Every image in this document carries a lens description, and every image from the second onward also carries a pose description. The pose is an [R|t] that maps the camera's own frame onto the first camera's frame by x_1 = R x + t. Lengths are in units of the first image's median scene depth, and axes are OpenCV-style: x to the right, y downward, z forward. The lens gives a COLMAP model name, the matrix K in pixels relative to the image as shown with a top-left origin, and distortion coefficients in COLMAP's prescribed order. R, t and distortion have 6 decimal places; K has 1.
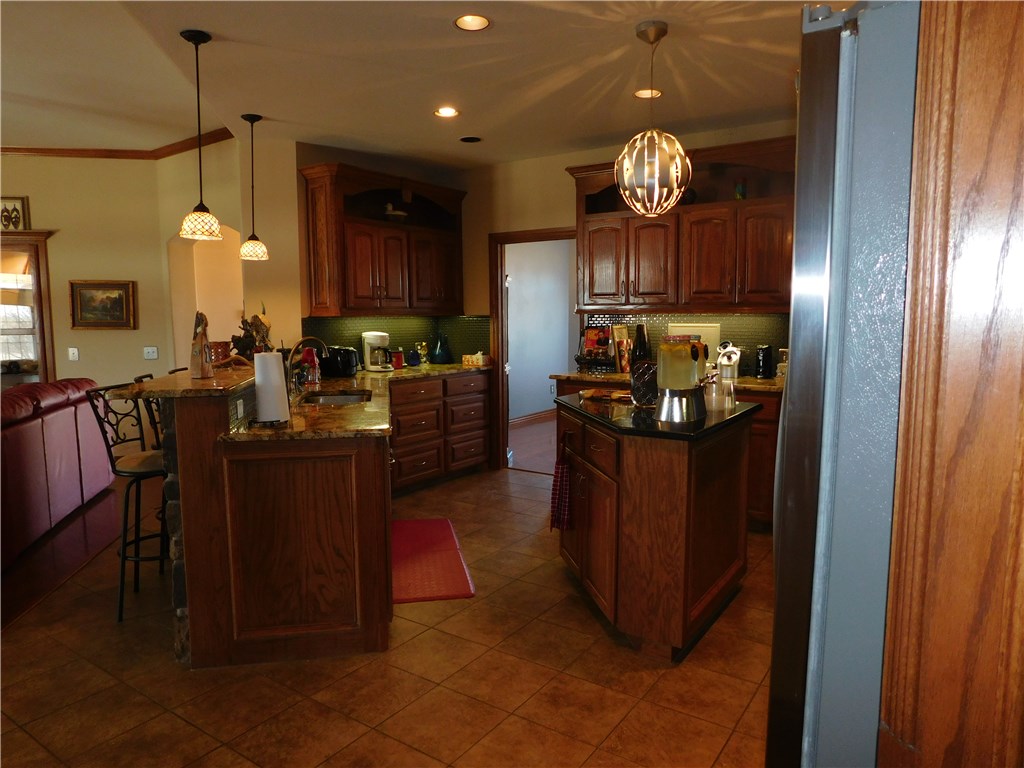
lens RADIAL K [[672.2, 0, 512.0], [0, 672.2, 384.0], [0, 0, 1]] dist [-0.009795, 0.002047]
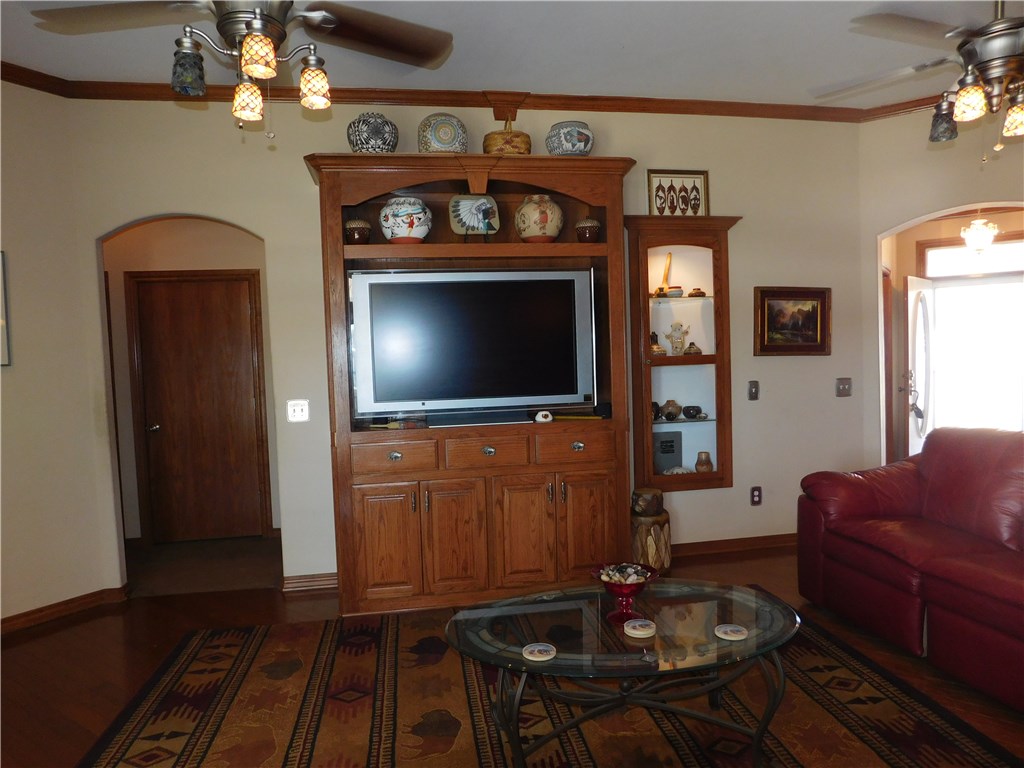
lens RADIAL K [[682.9, 0, 512.0], [0, 682.9, 384.0], [0, 0, 1]] dist [-0.074808, 0.001558]
pose [[0.999707, -0.019072, 0.014929, -0.952833], [0.019695, 0.998890, -0.042777, -0.026919], [-0.014097, 0.043059, 0.998973, 0.297642]]
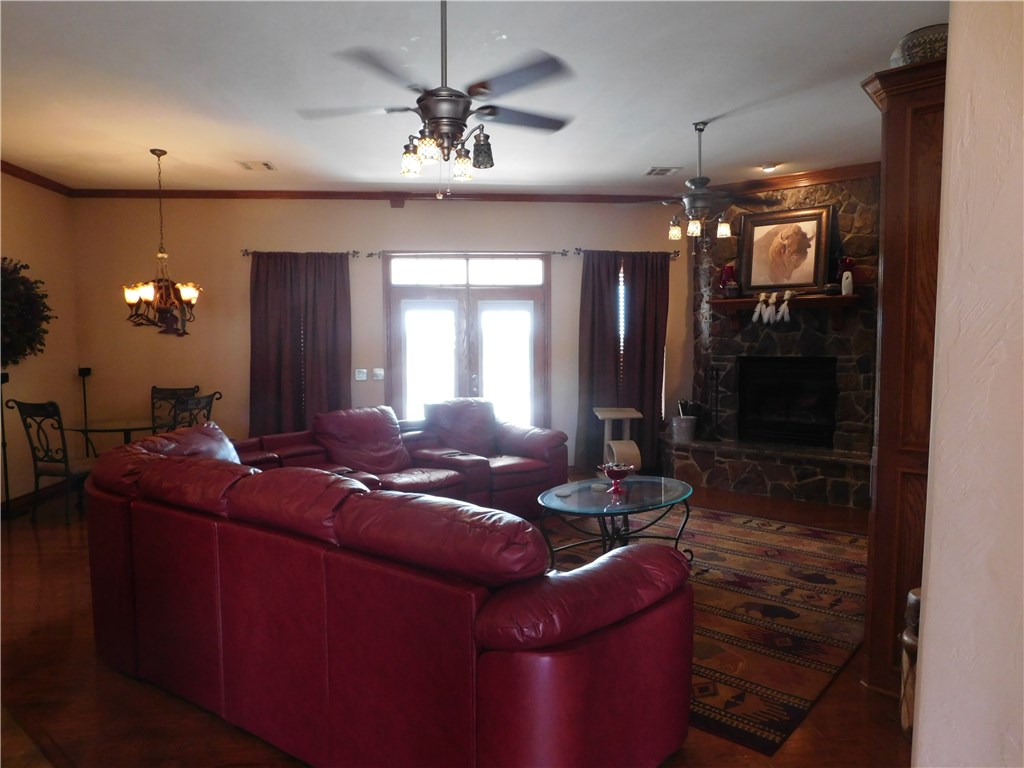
lens RADIAL K [[672.2, 0, 512.0], [0, 672.2, 384.0], [0, 0, 1]] dist [-0.009795, 0.002047]
pose [[-0.760685, 0.044433, -0.647599, -0.370680], [-0.063424, 0.987793, 0.142273, -0.107395], [0.646016, 0.149298, -0.748581, 1.103705]]
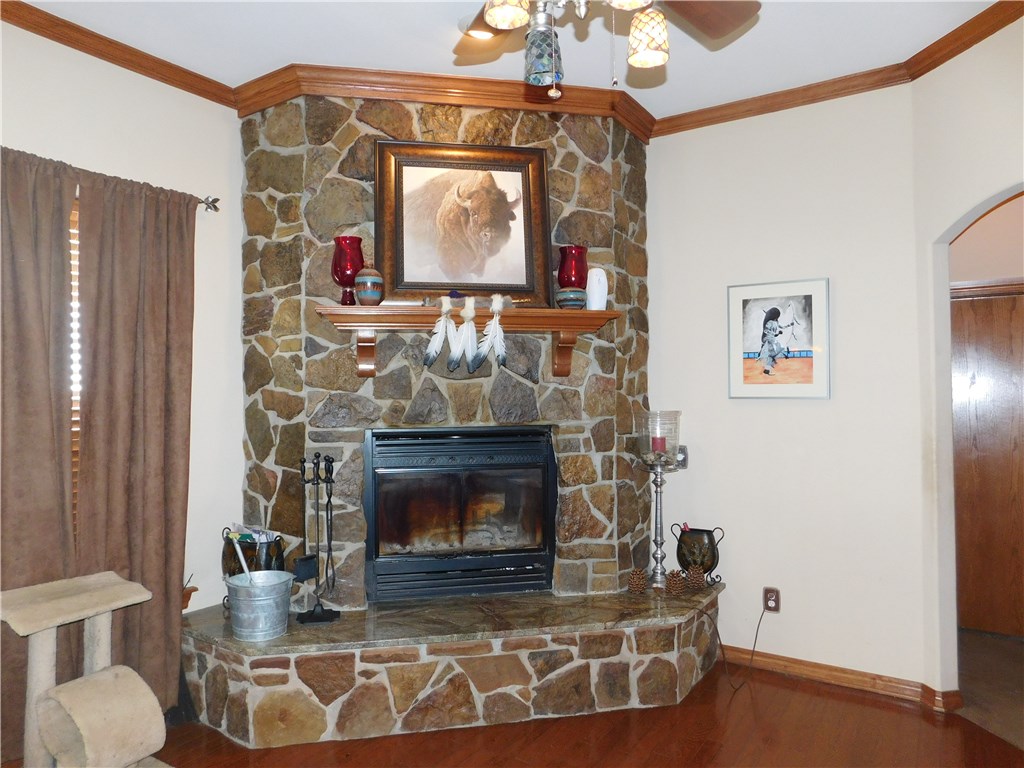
lens RADIAL K [[672.2, 0, 512.0], [0, 672.2, 384.0], [0, 0, 1]] dist [-0.009795, 0.002047]
pose [[0.022582, -0.003092, -0.999740, -0.840744], [-0.094640, 0.995498, -0.005217, -0.061547], [0.995255, 0.094733, 0.022187, 0.604673]]
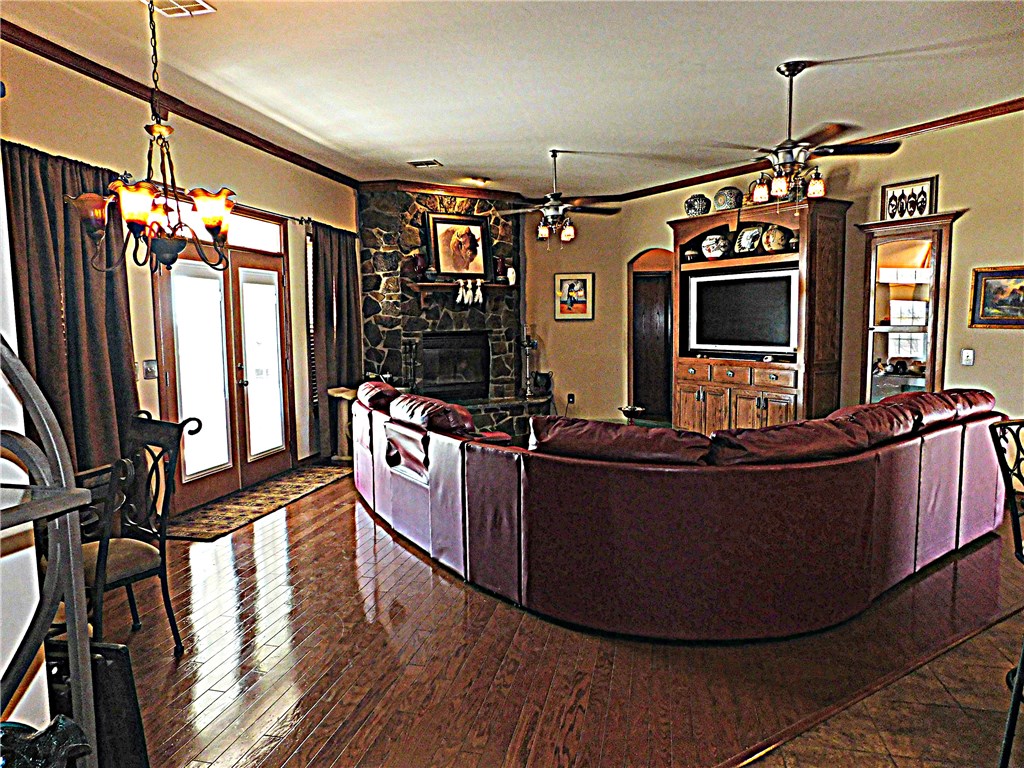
lens RADIAL K [[672.2, 0, 512.0], [0, 672.2, 384.0], [0, 0, 1]] dist [-0.009795, 0.002047]
pose [[0.389268, 0.092810, -0.916437, -0.113273], [-0.087352, 0.994147, 0.063576, -0.015851], [0.916973, 0.055304, 0.395097, 0.157912]]
